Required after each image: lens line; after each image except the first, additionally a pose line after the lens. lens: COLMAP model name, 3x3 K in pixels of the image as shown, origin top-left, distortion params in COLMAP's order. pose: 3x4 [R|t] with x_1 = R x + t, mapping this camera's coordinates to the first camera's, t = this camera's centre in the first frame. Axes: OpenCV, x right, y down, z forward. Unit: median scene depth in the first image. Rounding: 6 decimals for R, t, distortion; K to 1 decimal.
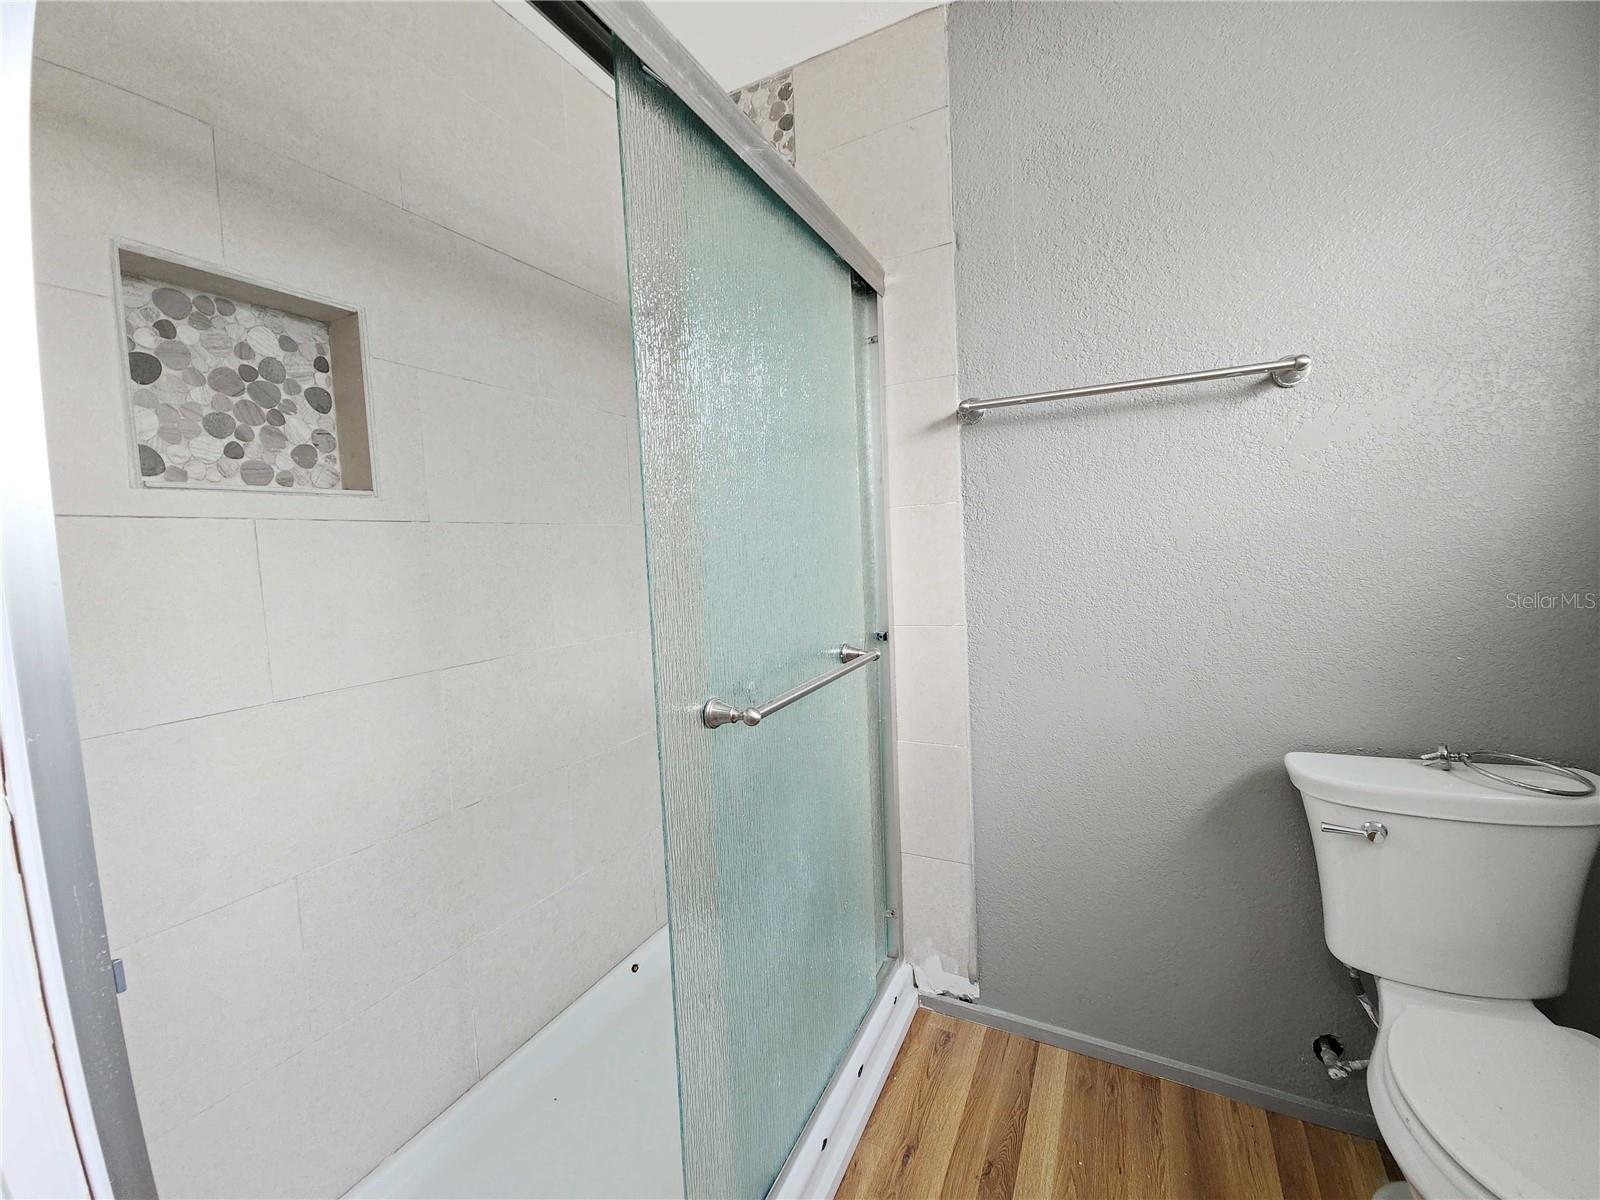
lens RADIAL K [[647.8, 0, 802.9], [0, 647.8, 593.7], [0, 0, 1]] dist [0.006036, -0.007926]
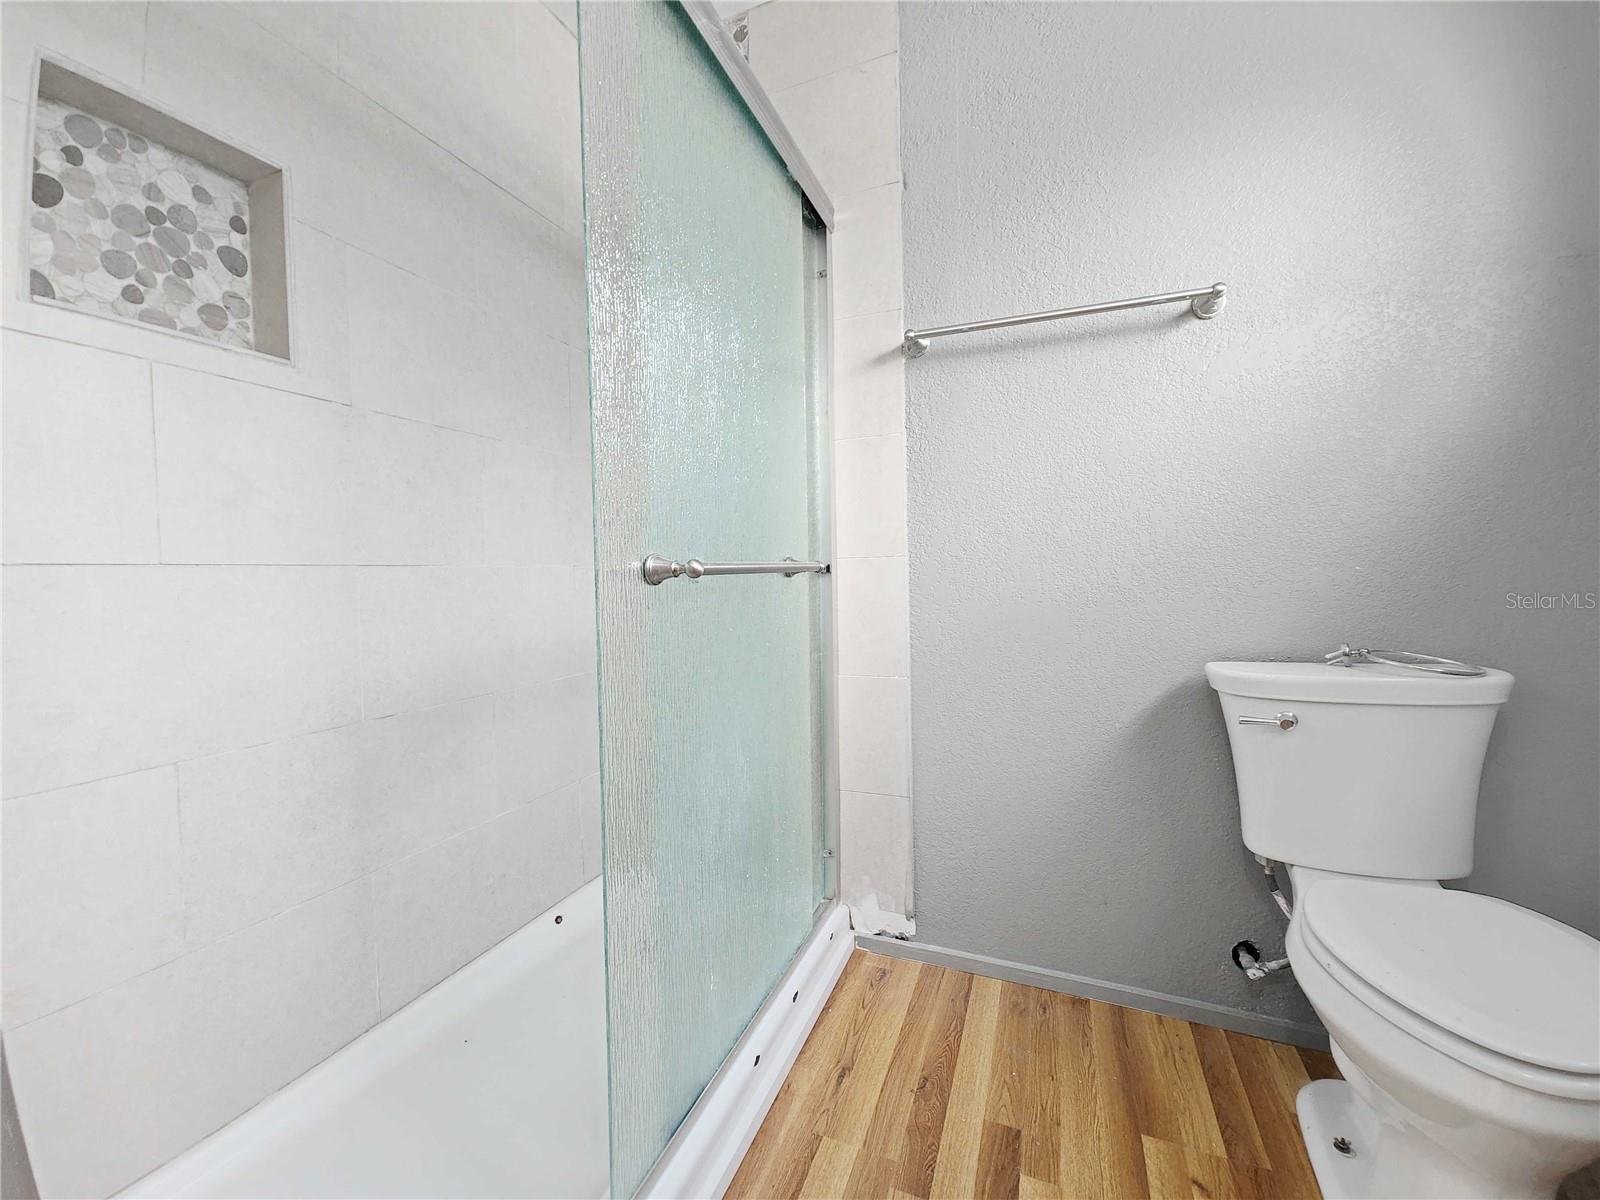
lens RADIAL K [[647.8, 0, 803.0], [0, 647.8, 607.0], [0, 0, 1]] dist [0.006036, -0.007926]
pose [[0.995410, 0.023176, 0.092856, -0.003710], [-0.019837, 0.999129, -0.036721, 0.203168], [-0.093627, 0.034711, 0.995002, 0.012521]]
